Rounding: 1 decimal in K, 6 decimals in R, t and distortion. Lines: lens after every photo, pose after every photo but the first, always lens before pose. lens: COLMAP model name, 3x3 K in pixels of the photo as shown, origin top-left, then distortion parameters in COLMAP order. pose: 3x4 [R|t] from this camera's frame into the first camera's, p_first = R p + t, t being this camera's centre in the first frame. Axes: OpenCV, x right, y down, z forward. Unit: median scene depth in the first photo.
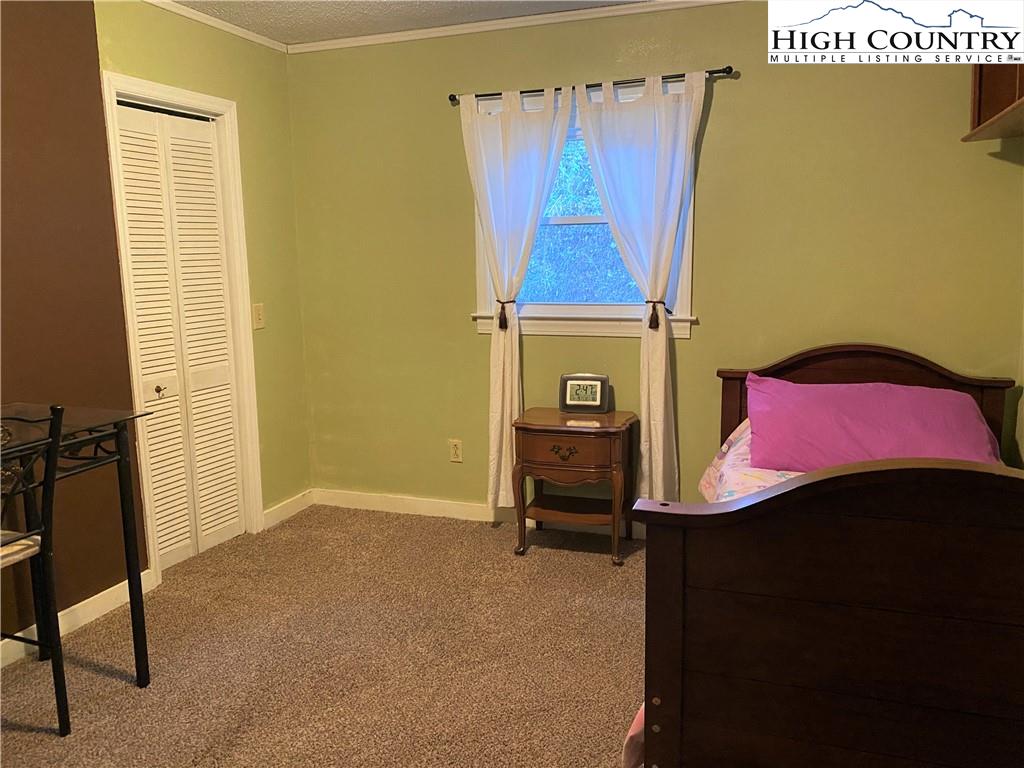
lens RADIAL K [[784.7, 0, 512.0], [0, 784.7, 384.0], [0, 0, 1]] dist [0.064608, -0.072065]
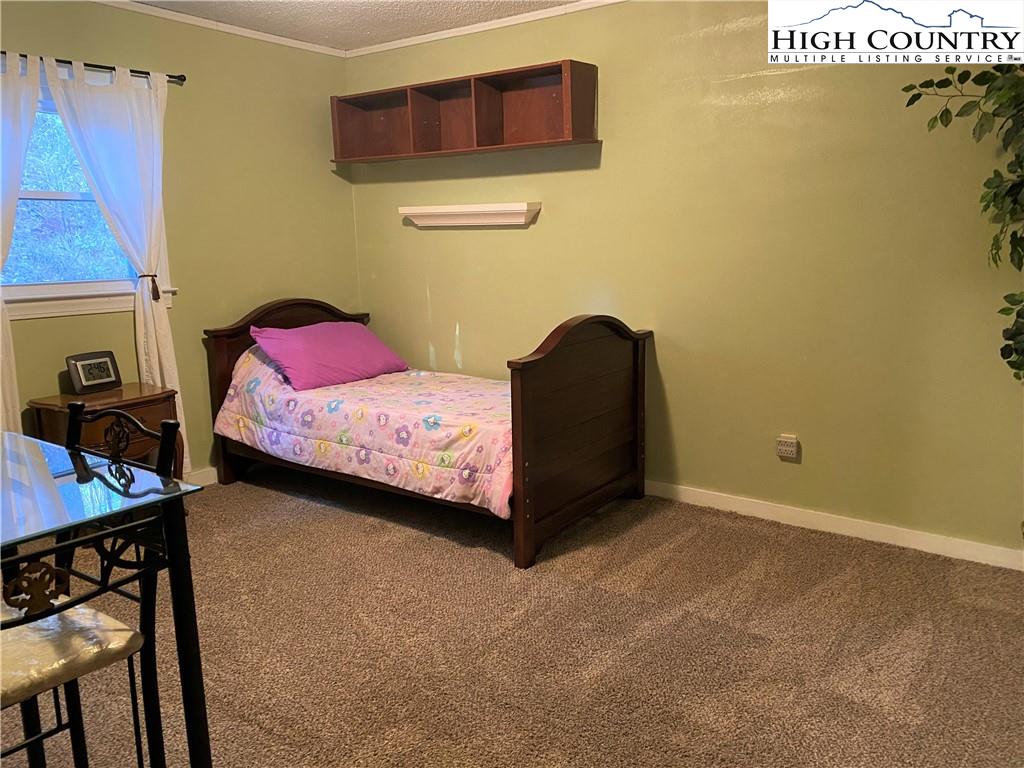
lens RADIAL K [[784.7, 0, 512.0], [0, 784.7, 384.0], [0, 0, 1]] dist [0.064608, -0.072065]
pose [[0.262698, -0.167753, 0.950184, -0.760103], [0.171619, 0.977192, 0.125074, -0.008903], [-0.949493, 0.130213, 0.285496, 0.228776]]
